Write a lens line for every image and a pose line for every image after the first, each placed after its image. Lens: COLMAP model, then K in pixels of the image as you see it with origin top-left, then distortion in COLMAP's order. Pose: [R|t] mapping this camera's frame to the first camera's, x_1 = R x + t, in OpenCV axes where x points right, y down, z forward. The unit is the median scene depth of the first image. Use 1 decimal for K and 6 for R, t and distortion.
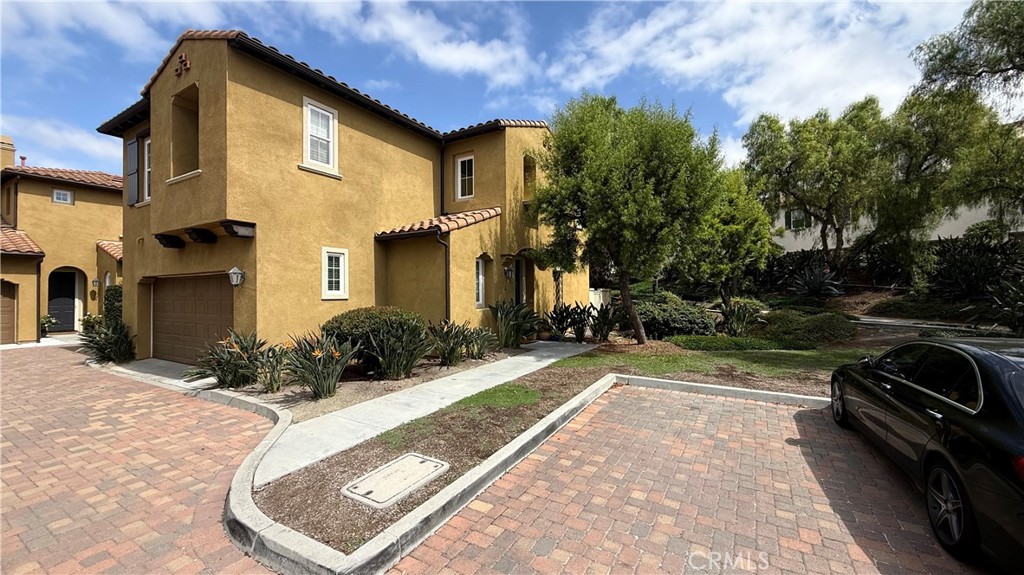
lens RADIAL K [[406.0, 0, 508.2], [0, 406.0, 282.2], [0, 0, 1]] dist [0.000278, 0.000084]
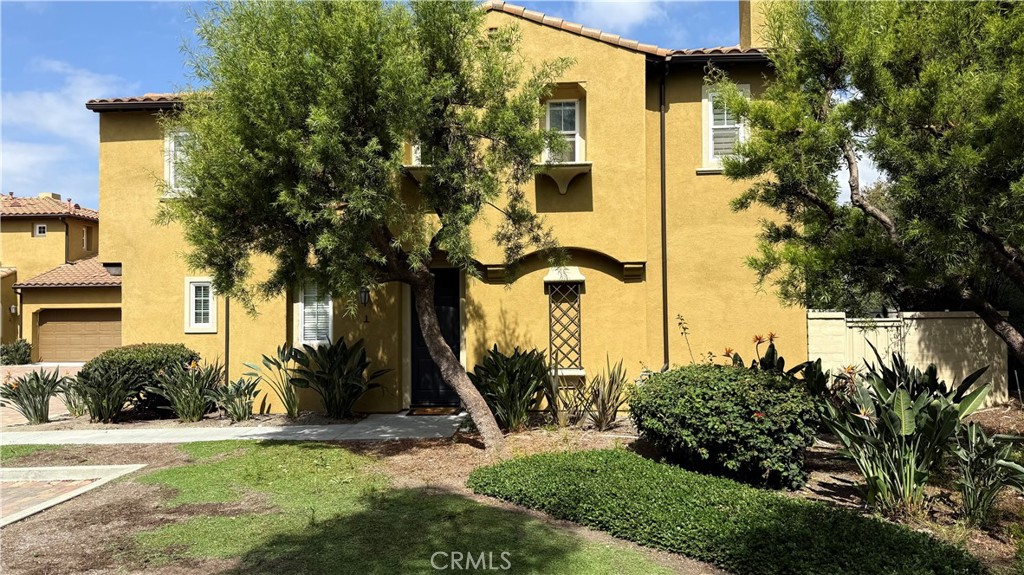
lens RADIAL K [[700.7, 0, 512.0], [0, 700.7, 287.5], [0, 0, 1]] dist [0.077933, -0.089493]
pose [[0.470280, -0.025858, -0.882138, 1.406612], [0.030574, 0.999448, -0.012998, -0.018472], [0.881988, -0.020858, 0.470811, 0.917875]]
